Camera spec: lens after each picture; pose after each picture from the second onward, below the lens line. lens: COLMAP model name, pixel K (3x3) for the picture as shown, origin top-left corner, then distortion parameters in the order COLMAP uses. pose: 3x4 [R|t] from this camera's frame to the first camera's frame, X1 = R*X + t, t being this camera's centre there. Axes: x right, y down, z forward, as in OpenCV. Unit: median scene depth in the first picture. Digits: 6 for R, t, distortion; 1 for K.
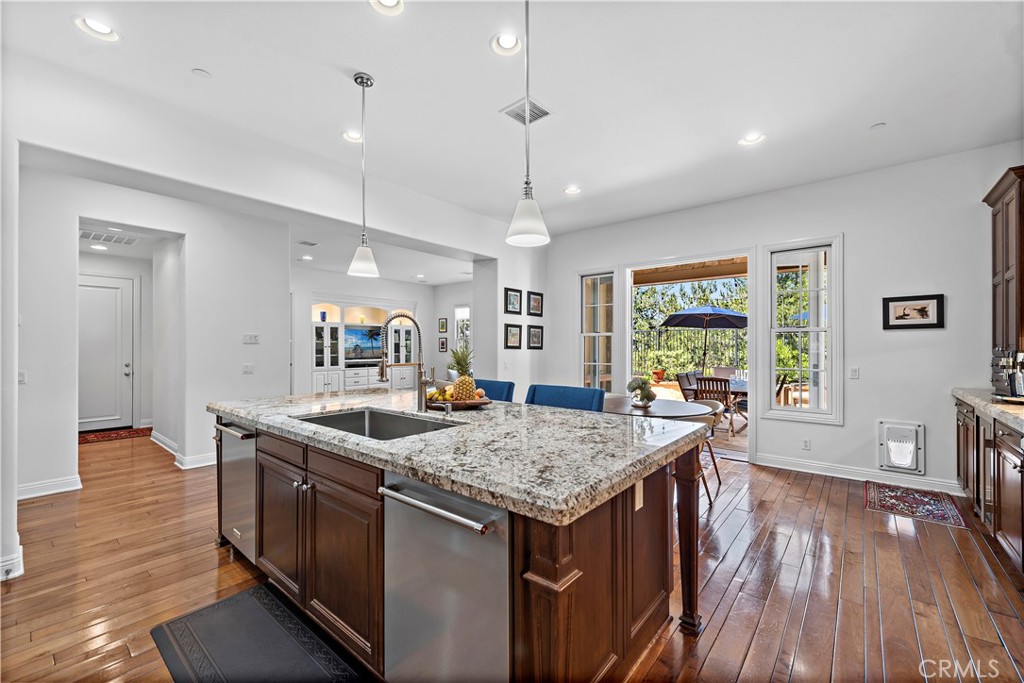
lens RADIAL K [[421.3, 0, 518.2], [0, 421.3, 343.3], [0, 0, 1]] dist [0.007893, -0.000970]
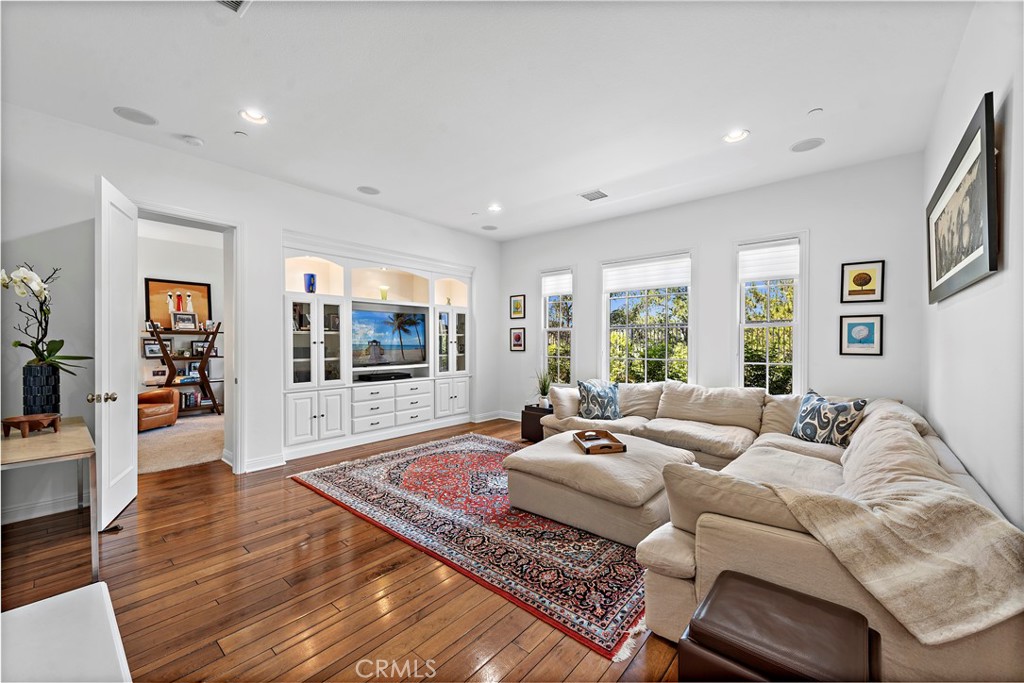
lens RADIAL K [[403.1, 0, 513.3], [0, 403.1, 345.9], [0, 0, 1]] dist [0.009064, 0.000092]
pose [[0.999771, -0.007280, -0.020137, -0.203016], [0.007338, 0.999969, 0.002826, 0.012314], [0.020116, -0.002973, 0.999793, 0.506674]]
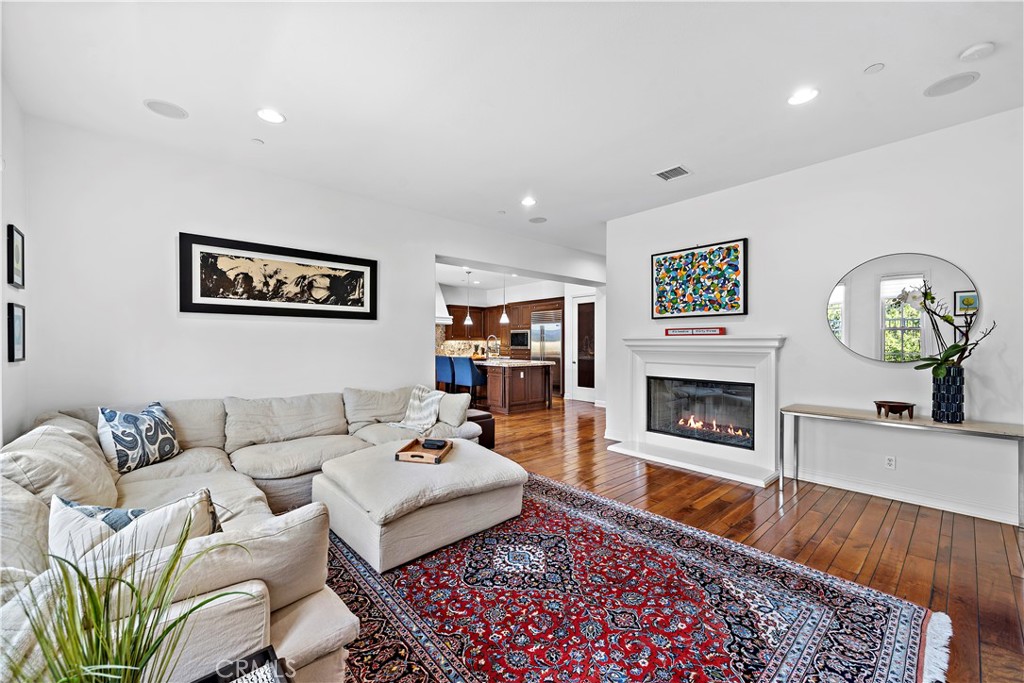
lens RADIAL K [[403.1, 0, 514.9], [0, 403.1, 345.0], [0, 0, 1]] dist [0.009064, 0.000092]
pose [[-0.988558, -0.011449, 0.150407, -0.268536], [-0.010981, 0.999932, 0.003939, 0.008784], [-0.150442, 0.002242, -0.988616, 1.313204]]
